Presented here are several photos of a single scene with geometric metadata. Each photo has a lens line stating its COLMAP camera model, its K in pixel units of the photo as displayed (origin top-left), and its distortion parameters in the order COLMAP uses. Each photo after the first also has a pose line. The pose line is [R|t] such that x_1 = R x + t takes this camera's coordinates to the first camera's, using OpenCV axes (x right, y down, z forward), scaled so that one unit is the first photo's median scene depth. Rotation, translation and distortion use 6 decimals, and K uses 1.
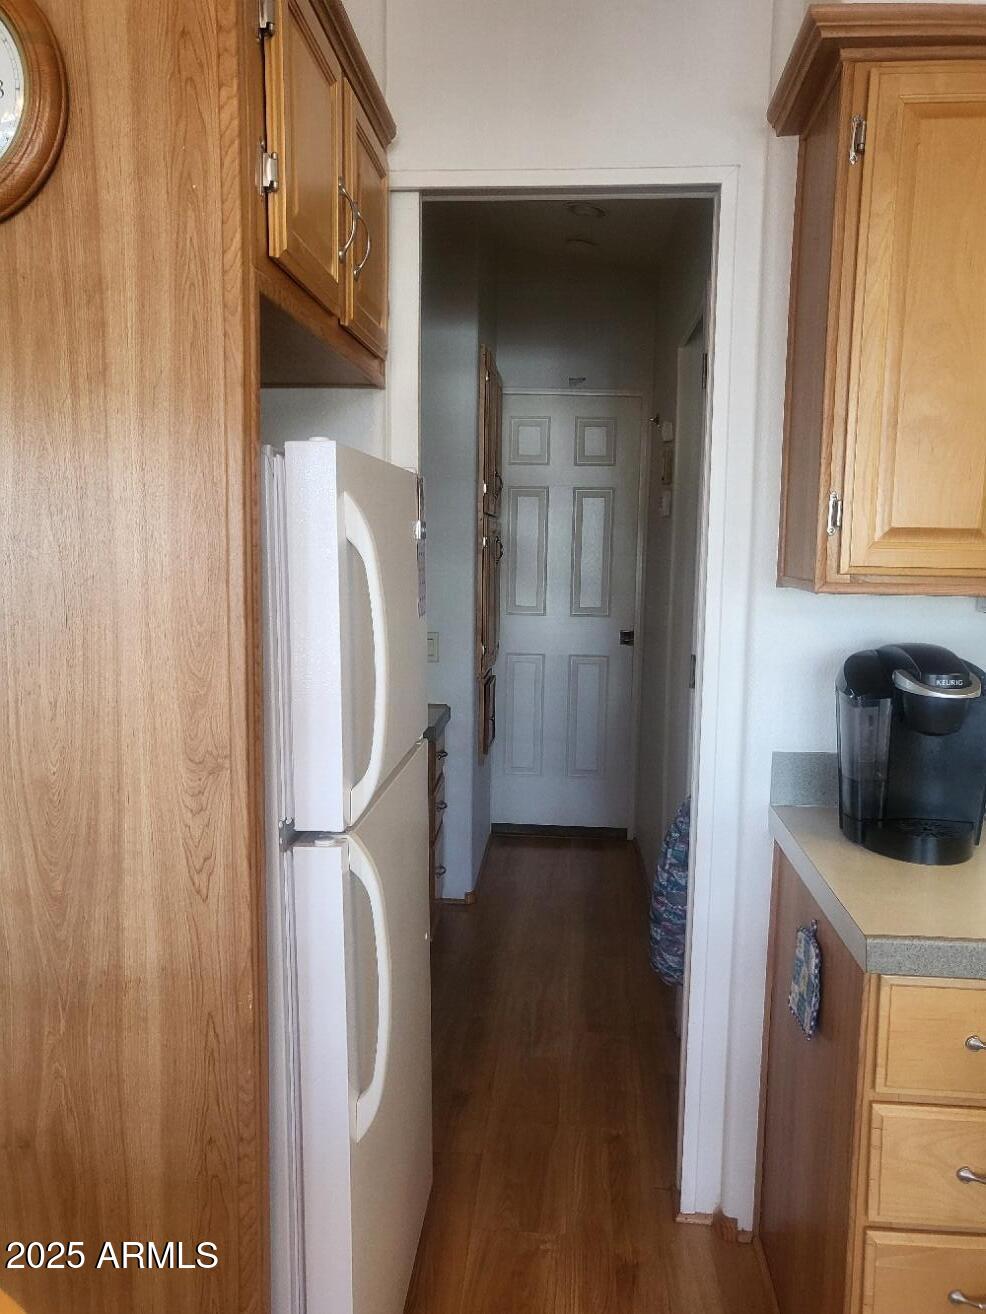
lens RADIAL K [[1037.3, 0, 500.1], [0, 1037.3, 659.5], [0, 0, 1]] dist [-0.018528, 0.062121]
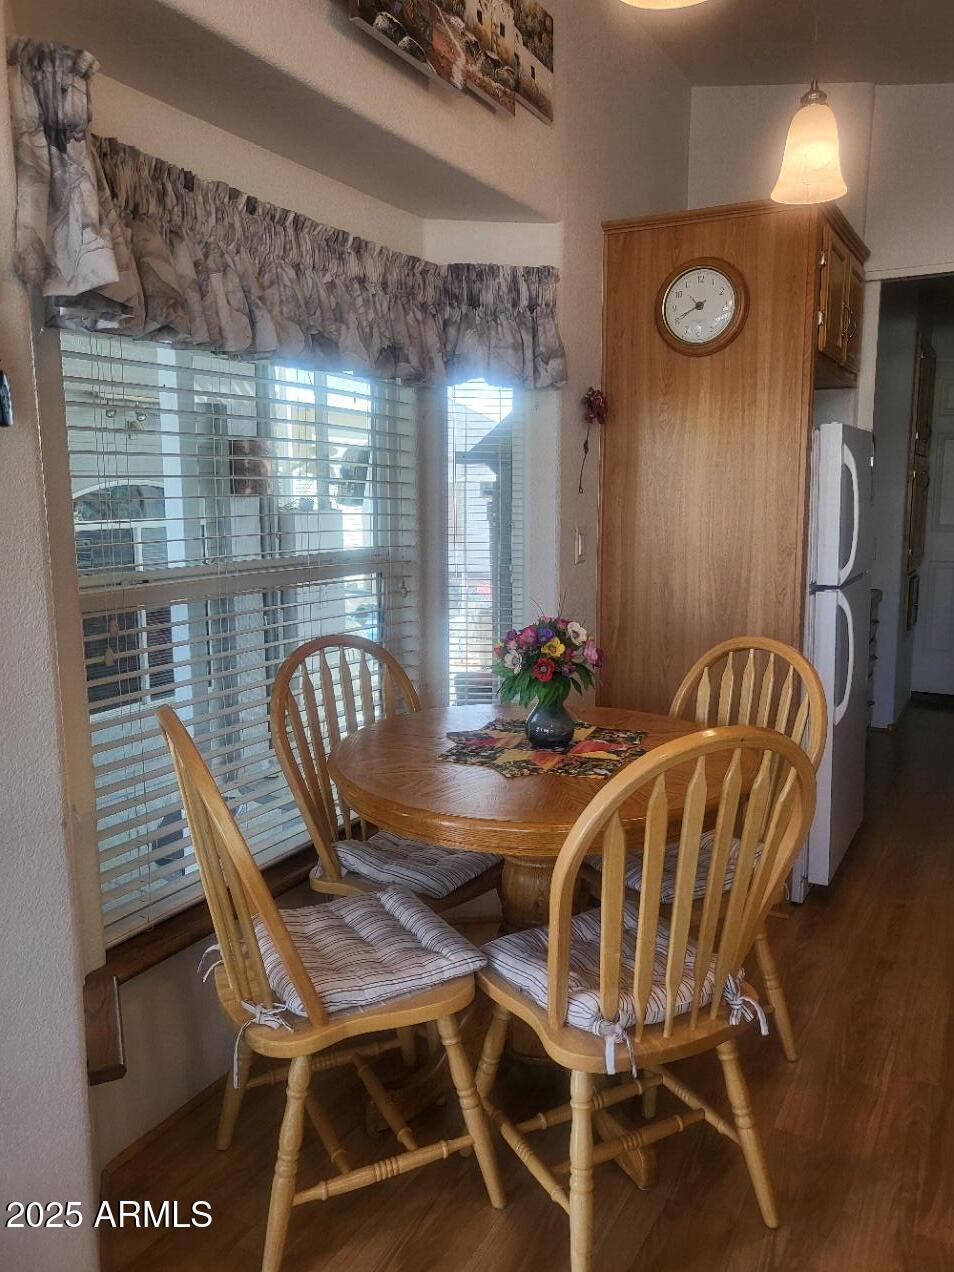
lens RADIAL K [[1004.2, 0, 487.9], [0, 1004.2, 633.2], [0, 0, 1]] dist [-0.018528, 0.062121]
pose [[0.912733, 0.042666, -0.406322, 0.058618], [-0.031417, 0.998917, 0.034318, 0.221034], [0.407347, -0.018557, 0.913085, -1.455995]]
